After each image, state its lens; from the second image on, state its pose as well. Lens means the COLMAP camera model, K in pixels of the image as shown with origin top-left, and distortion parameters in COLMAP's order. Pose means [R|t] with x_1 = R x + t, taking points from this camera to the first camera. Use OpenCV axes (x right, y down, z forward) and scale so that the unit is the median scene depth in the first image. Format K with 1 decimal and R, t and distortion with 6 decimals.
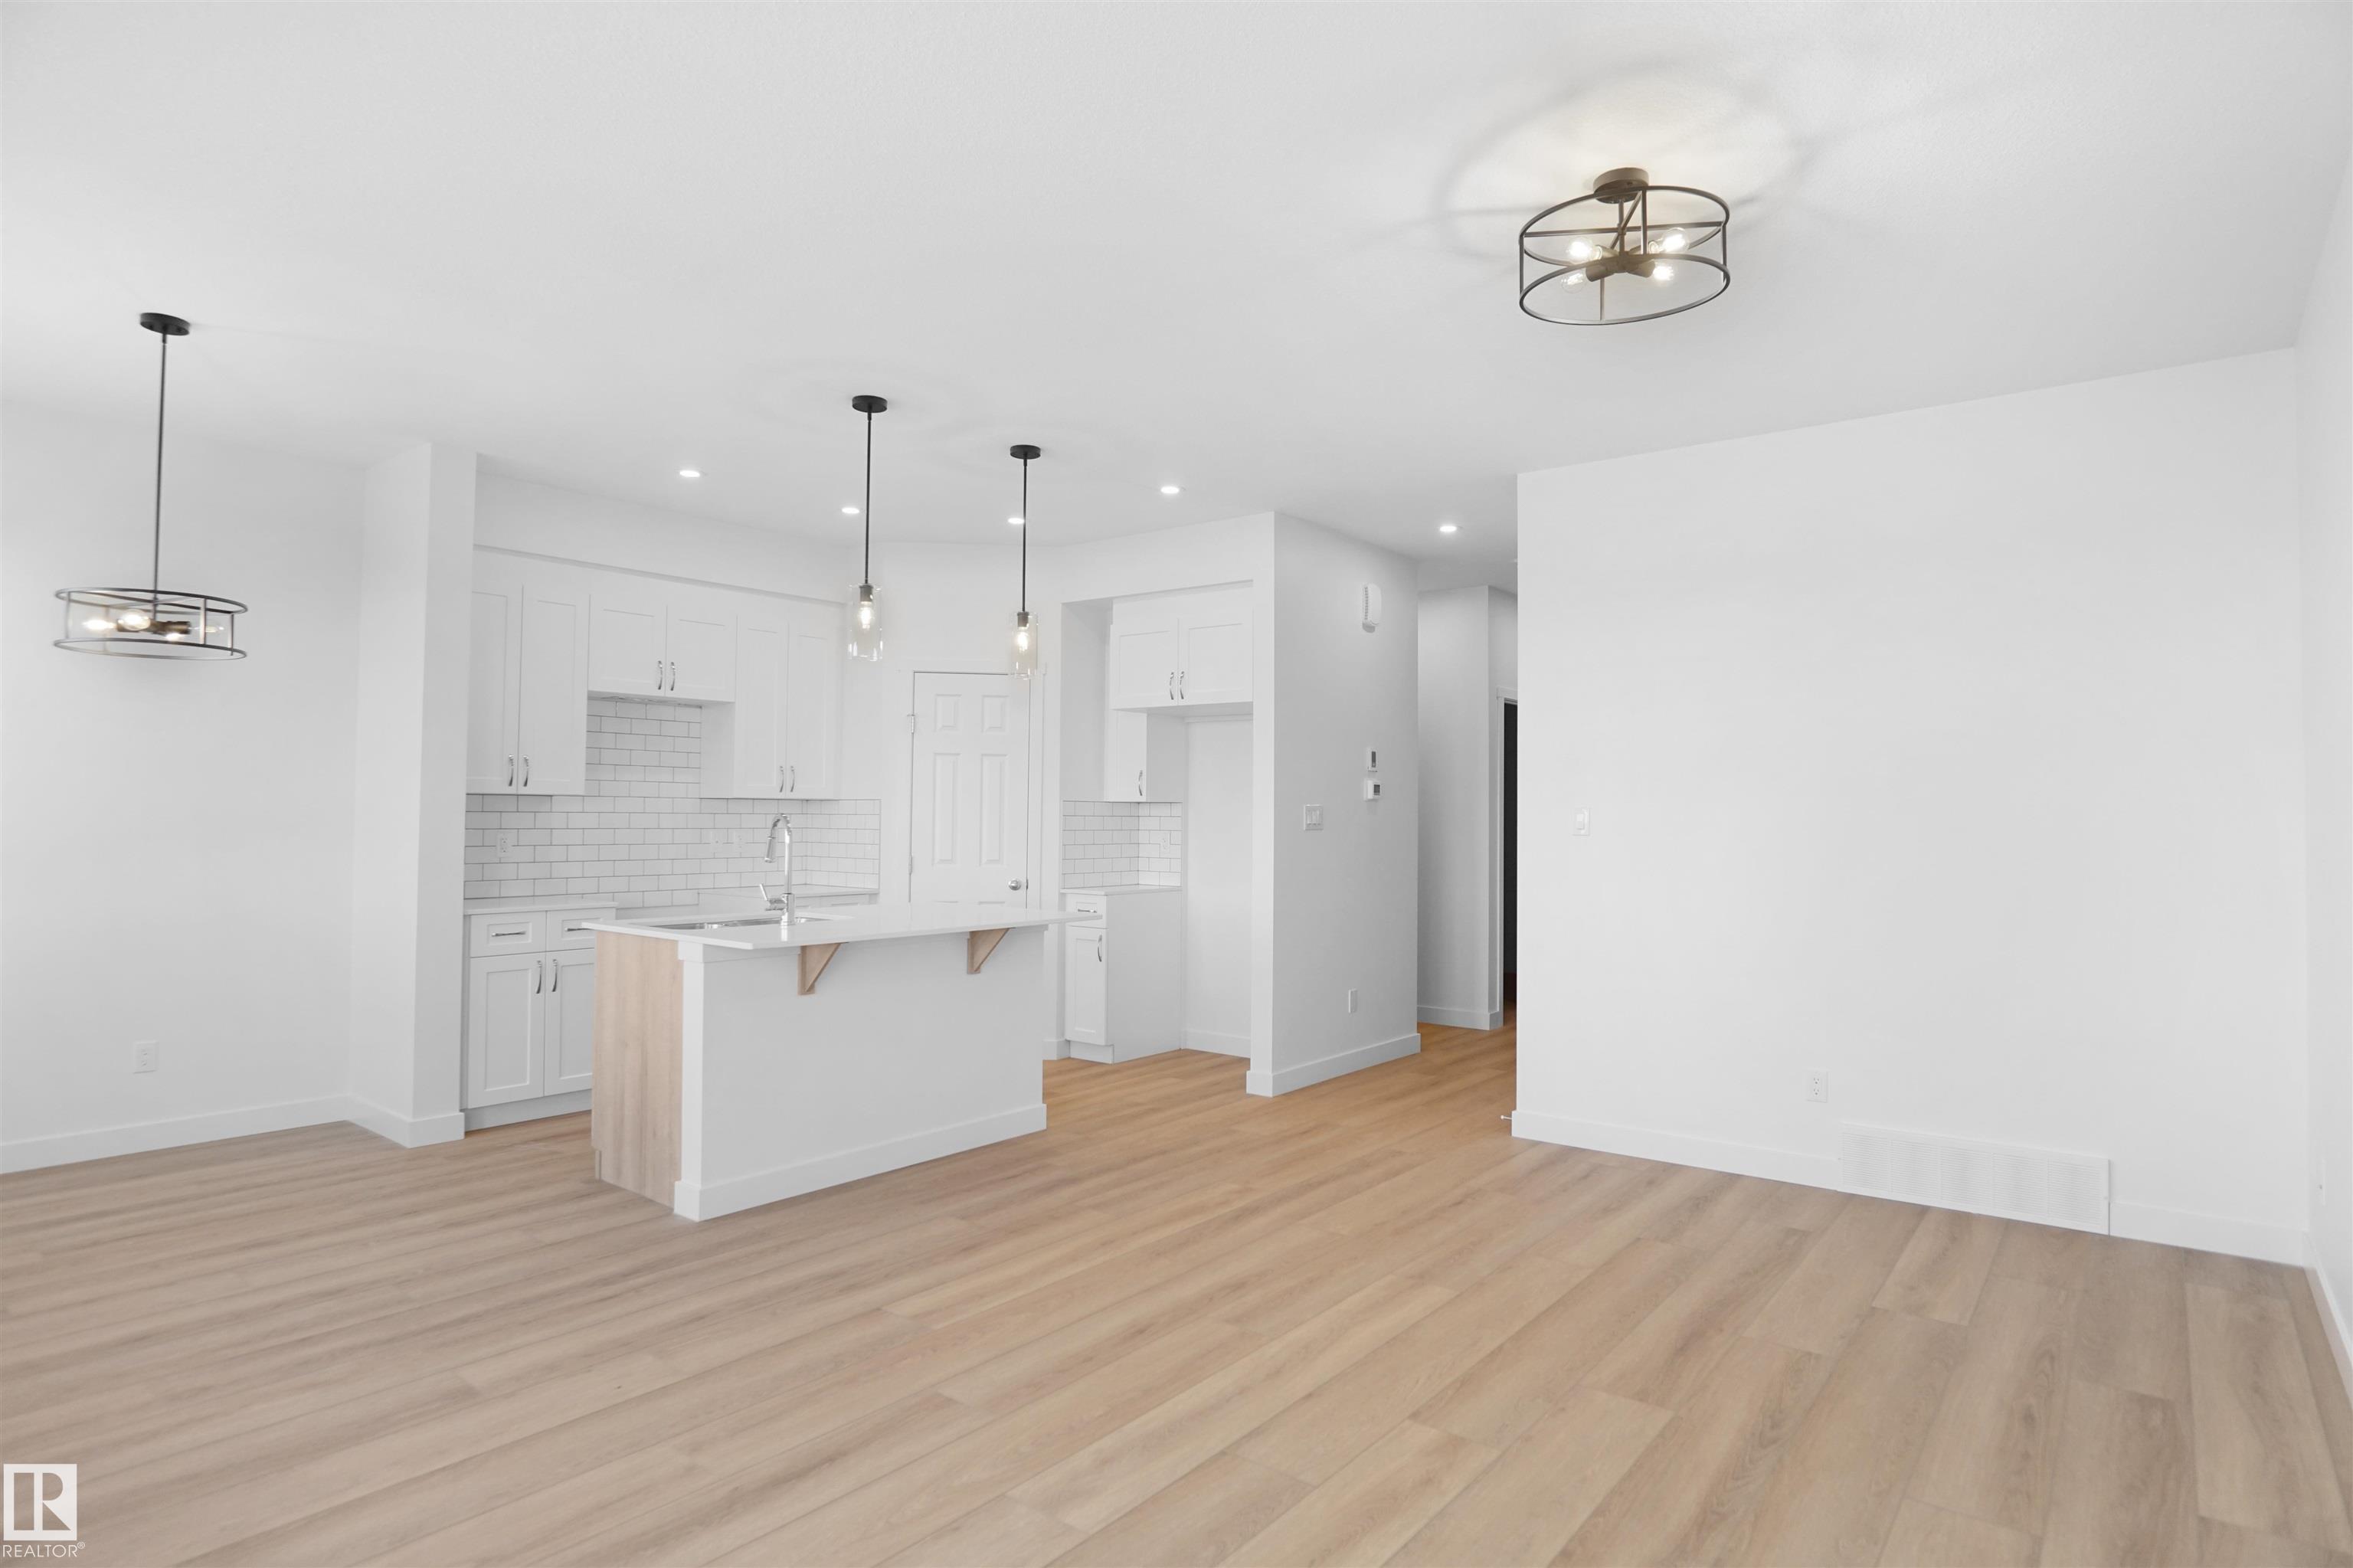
lens RADIAL K [[1282.7, 0, 1150.7], [0, 1282.7, 778.1], [0, 0, 1]] dist [-0.041312, 0.017389]
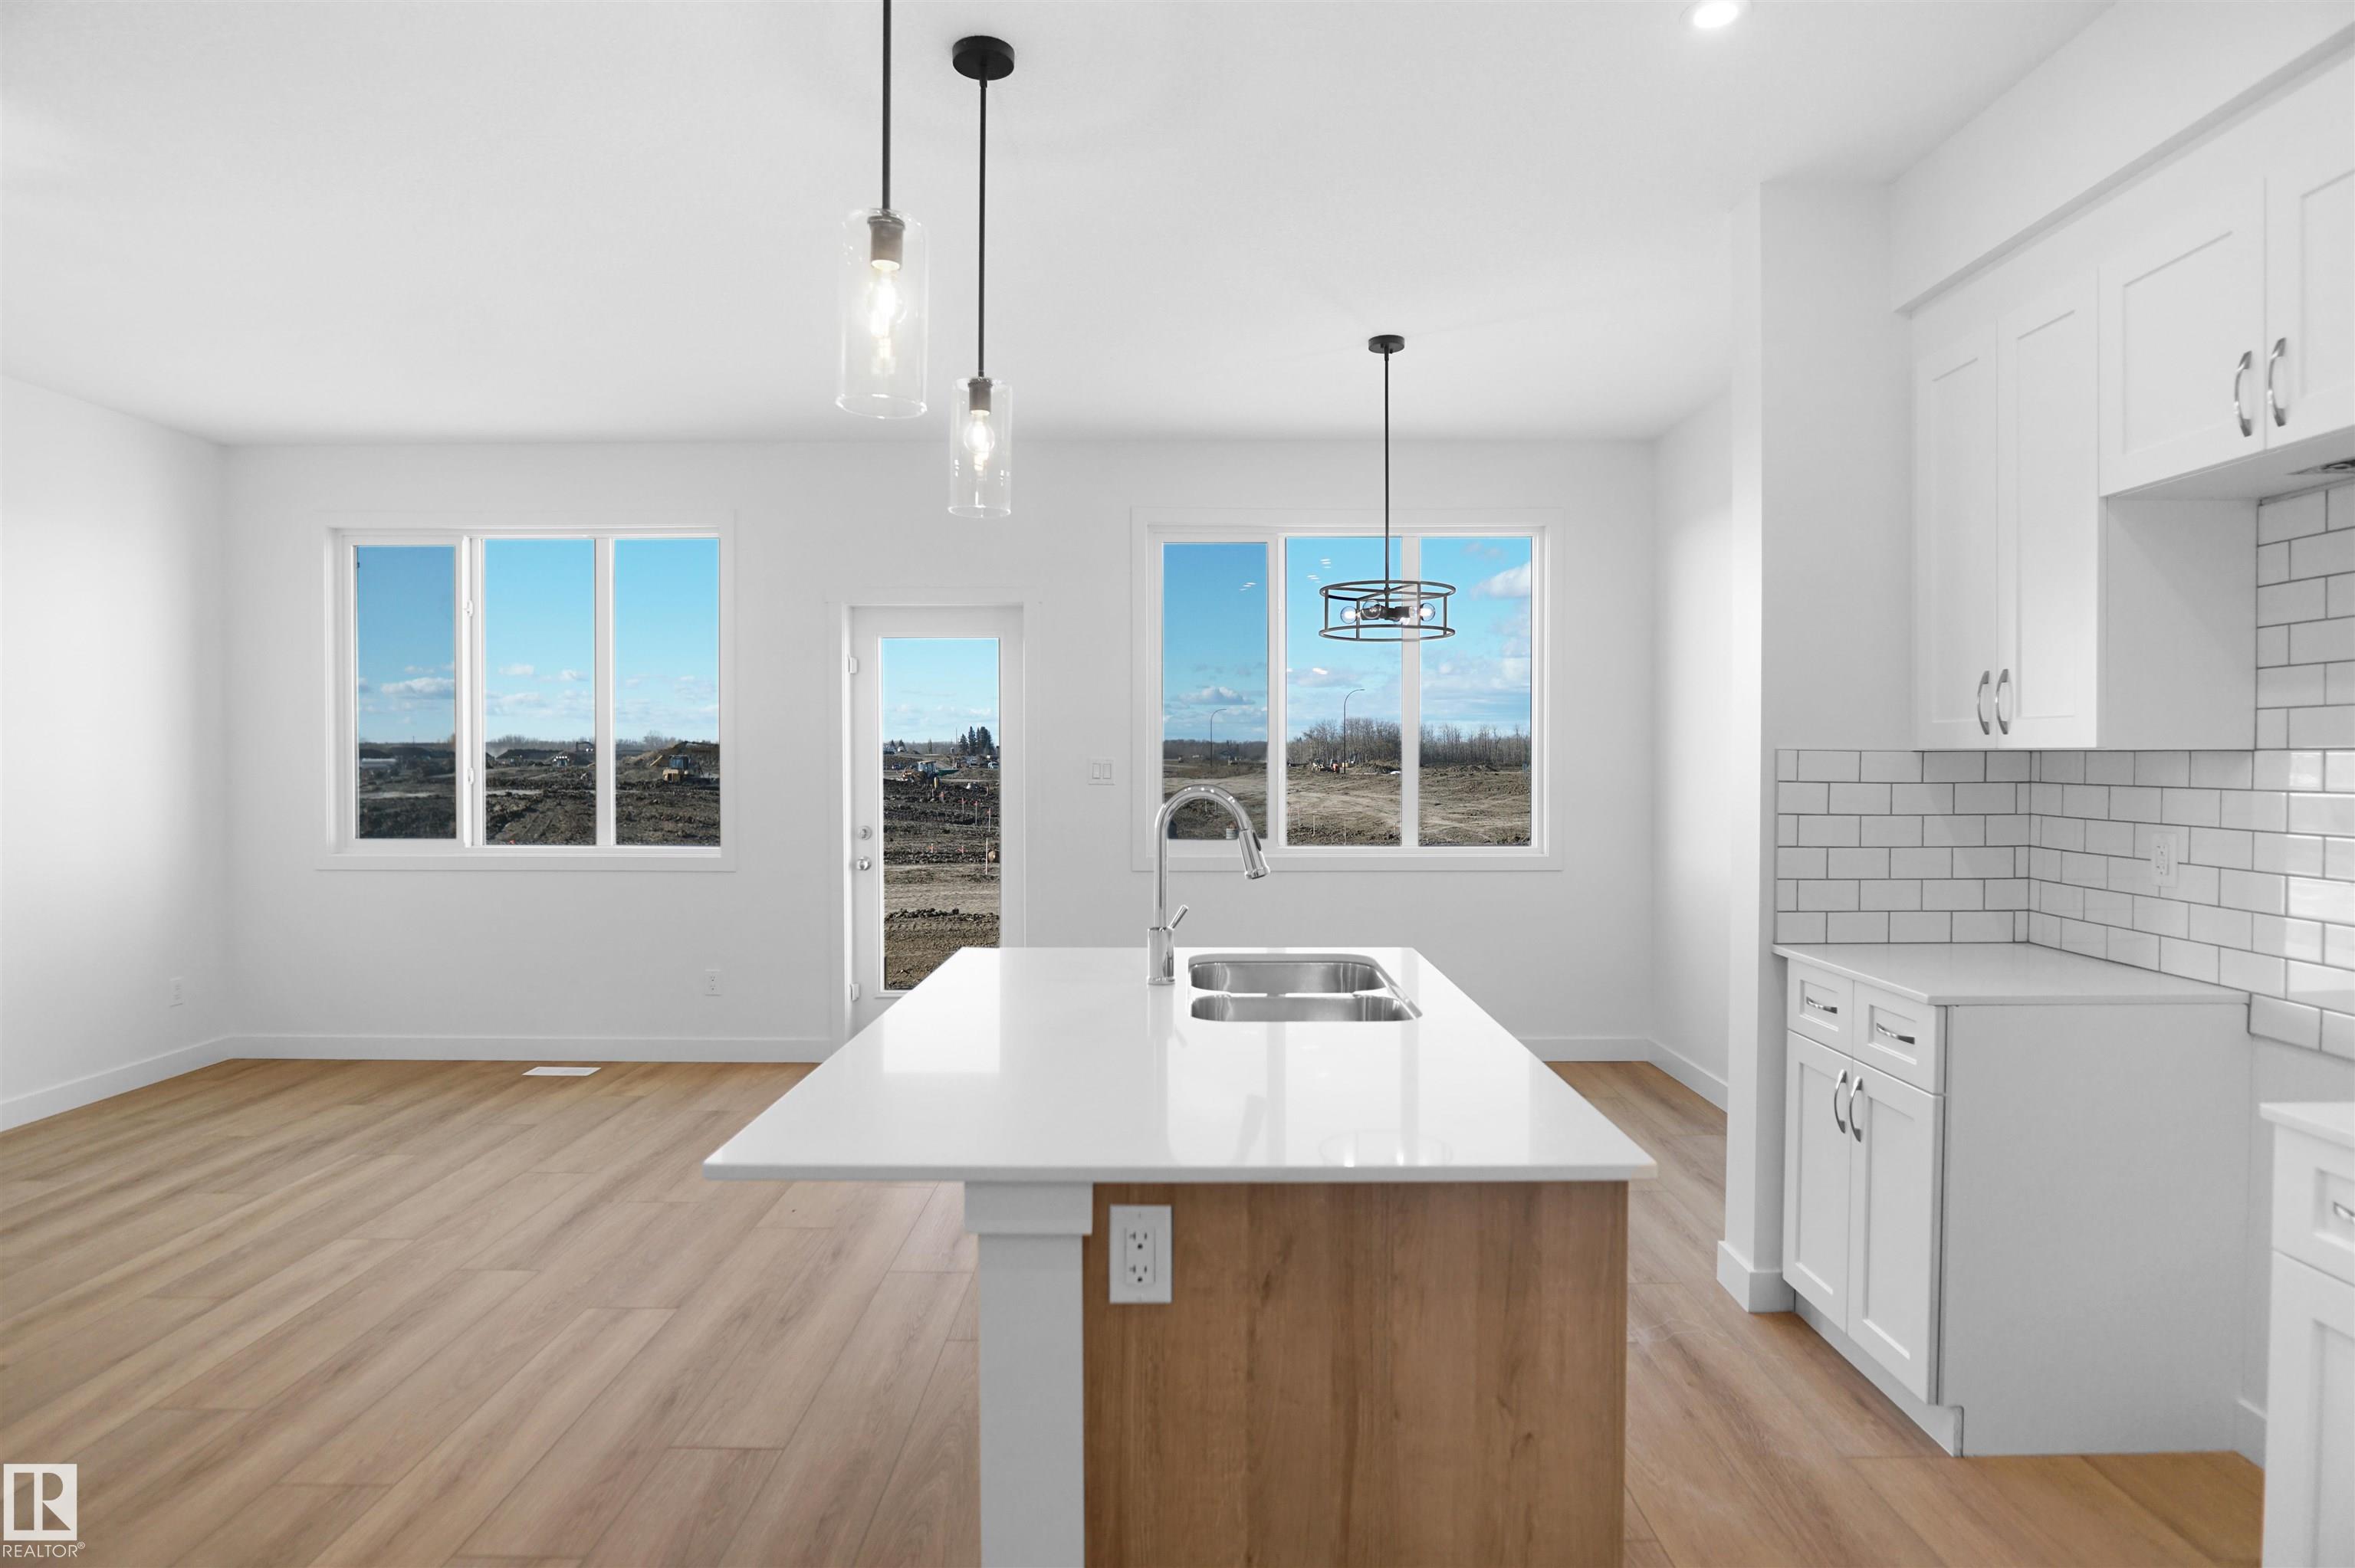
lens RADIAL K [[1257.7, 0, 1177.5], [0, 1257.7, 784.0], [0, 0, 1]] dist [-0.031516, 0.010632]
pose [[-0.771998, 0.004502, -0.635609, 0.058954], [0.011294, 0.999914, -0.006635, 0.030041], [0.635525, -0.012301, -0.771982, 1.382842]]
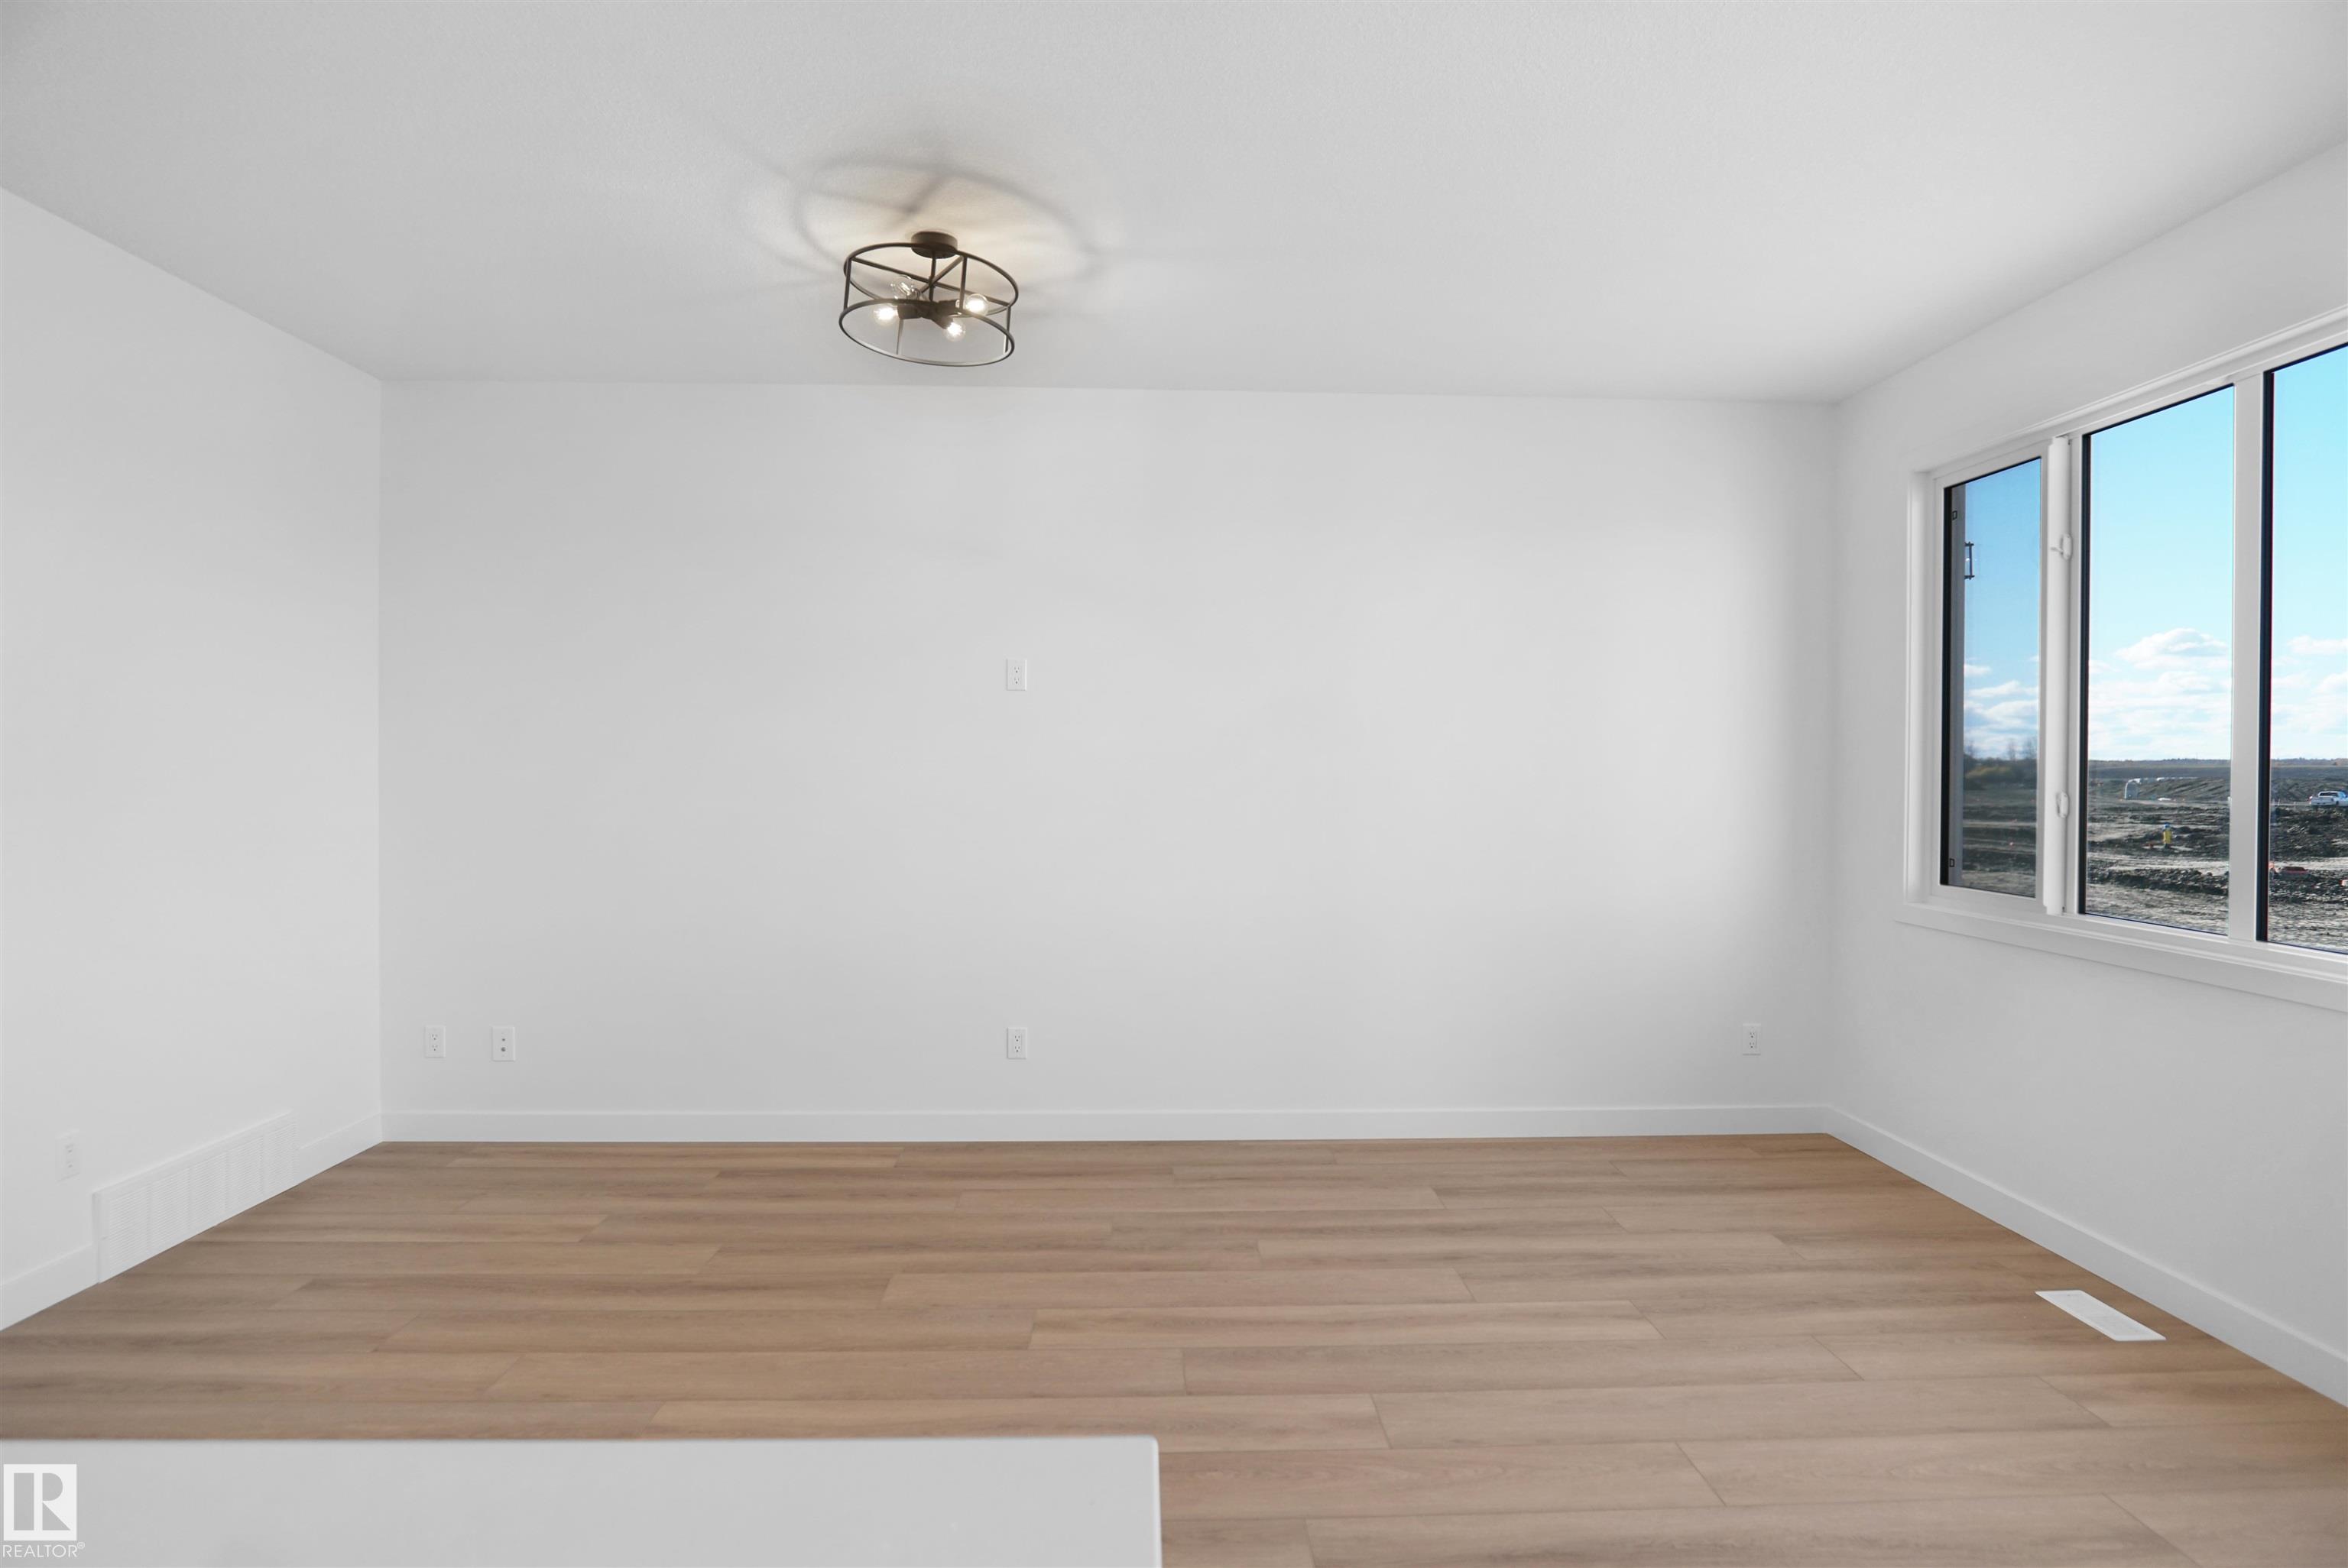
lens RADIAL K [[1267.1, 0, 1205.5], [0, 1267.1, 791.3], [0, 0, 1]] dist [-0.036256, 0.012940]
pose [[-0.674430, -0.026089, 0.737877, -0.395764], [-0.032546, 0.999455, 0.005590, 0.010839], [-0.737621, -0.020245, -0.674912, 0.944665]]
